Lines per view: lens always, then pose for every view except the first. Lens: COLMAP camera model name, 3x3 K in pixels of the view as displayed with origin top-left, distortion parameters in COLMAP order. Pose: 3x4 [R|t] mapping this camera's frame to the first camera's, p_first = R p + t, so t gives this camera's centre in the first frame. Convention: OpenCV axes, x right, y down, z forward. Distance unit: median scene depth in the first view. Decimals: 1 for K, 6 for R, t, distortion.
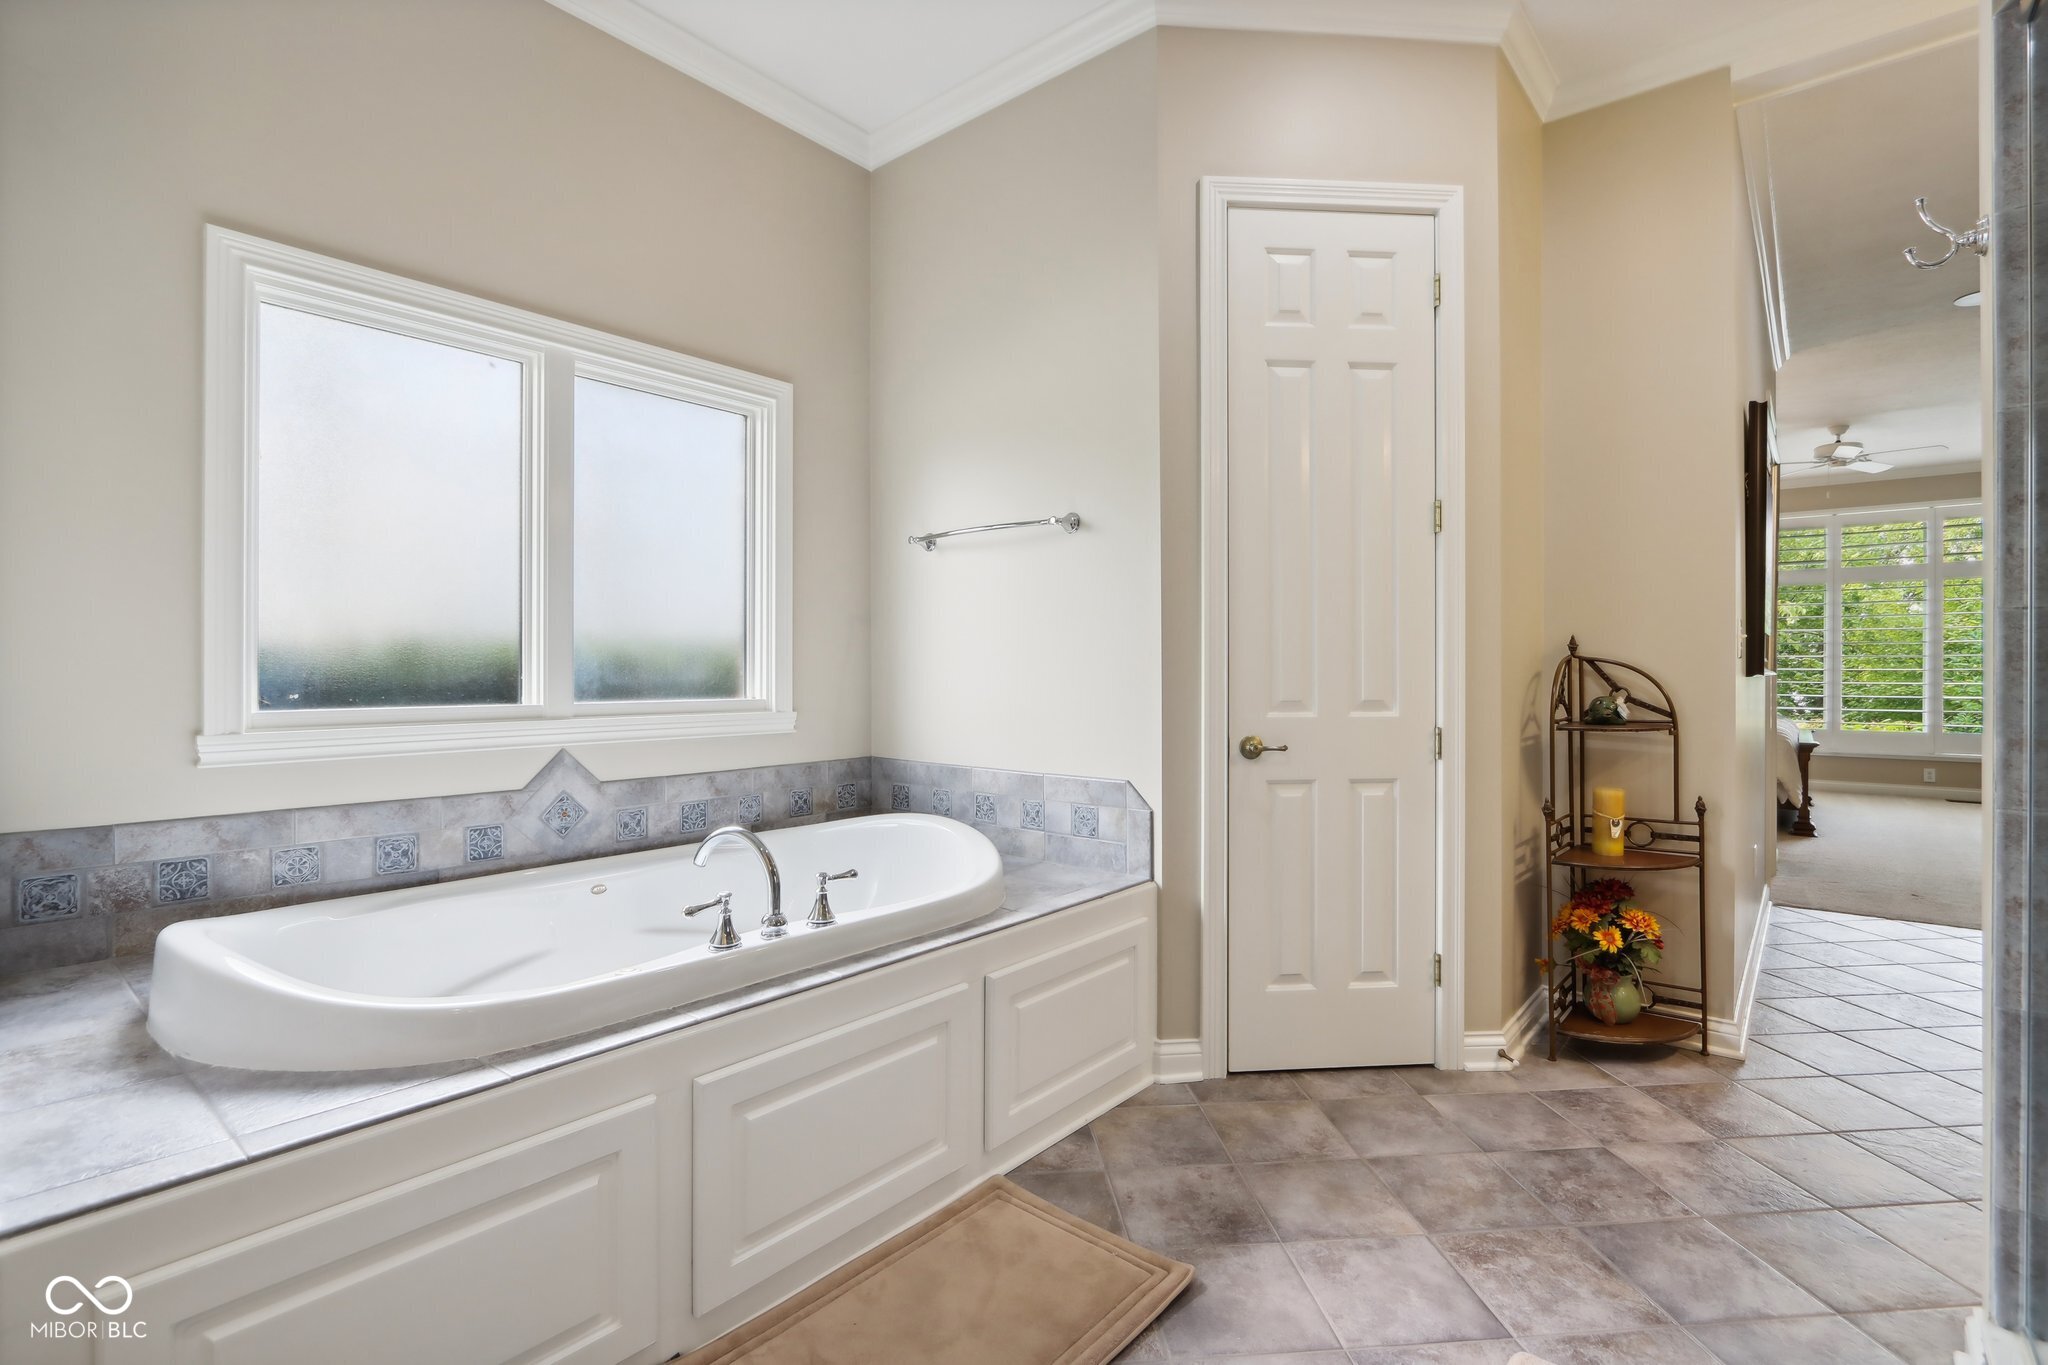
lens RADIAL K [[954.6, 0, 1025.8], [0, 954.6, 672.3], [0, 0, 1]] dist [-0.019229, 0.001566]
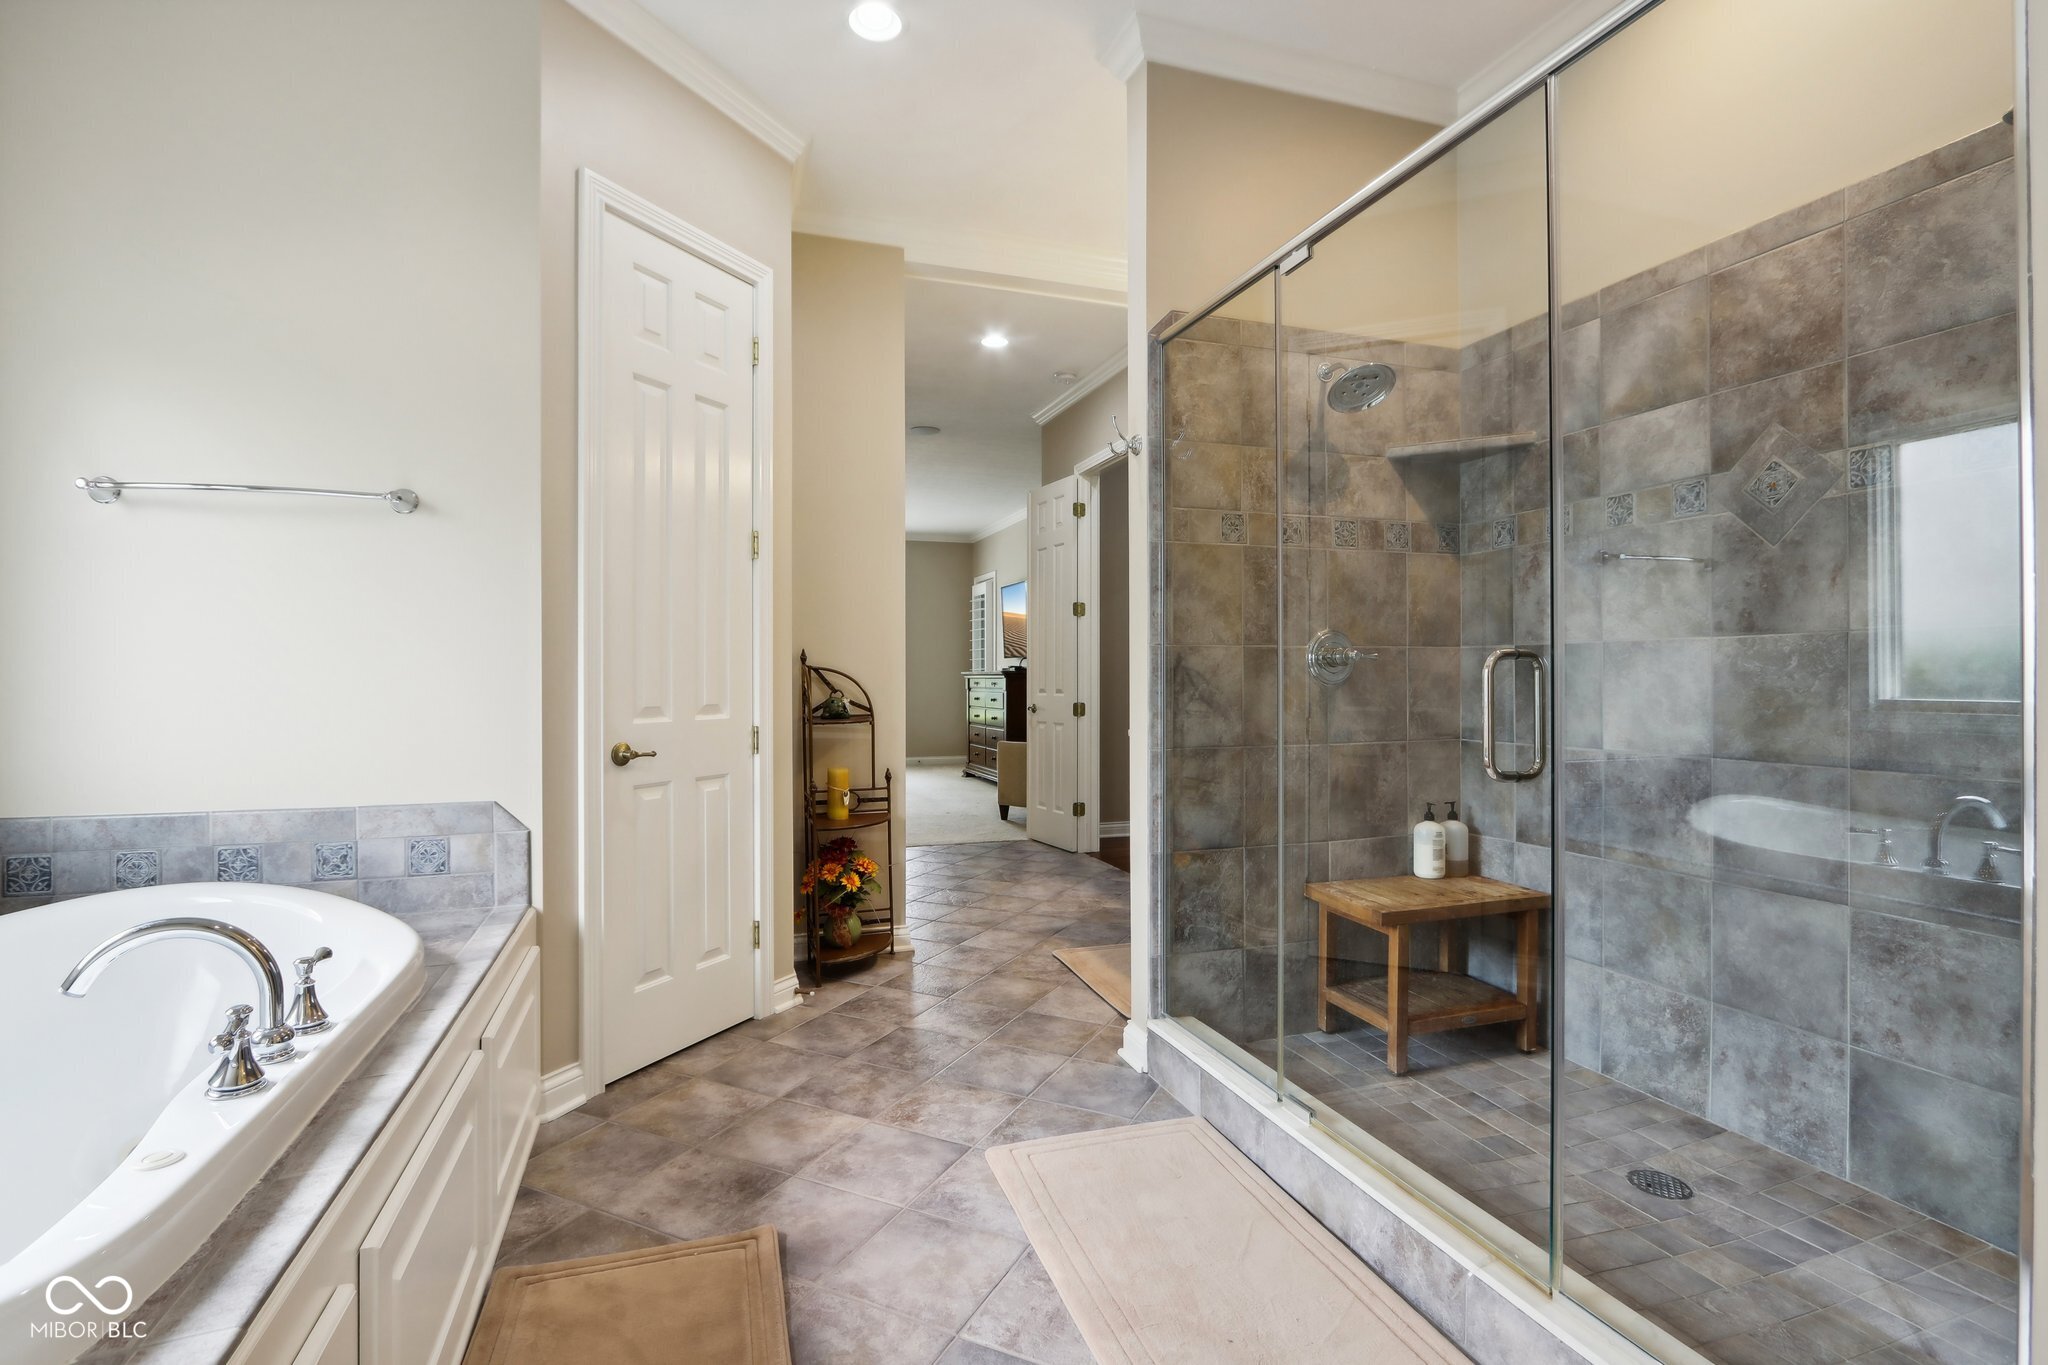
lens RADIAL K [[954.6, 0, 1031.2], [0, 954.6, 677.7], [0, 0, 1]] dist [-0.019229, 0.001566]
pose [[0.505932, -0.001862, 0.862571, -0.405235], [0.004485, 0.999990, -0.000472, 0.000461], [-0.862561, 0.004107, 0.505936, 0.118552]]
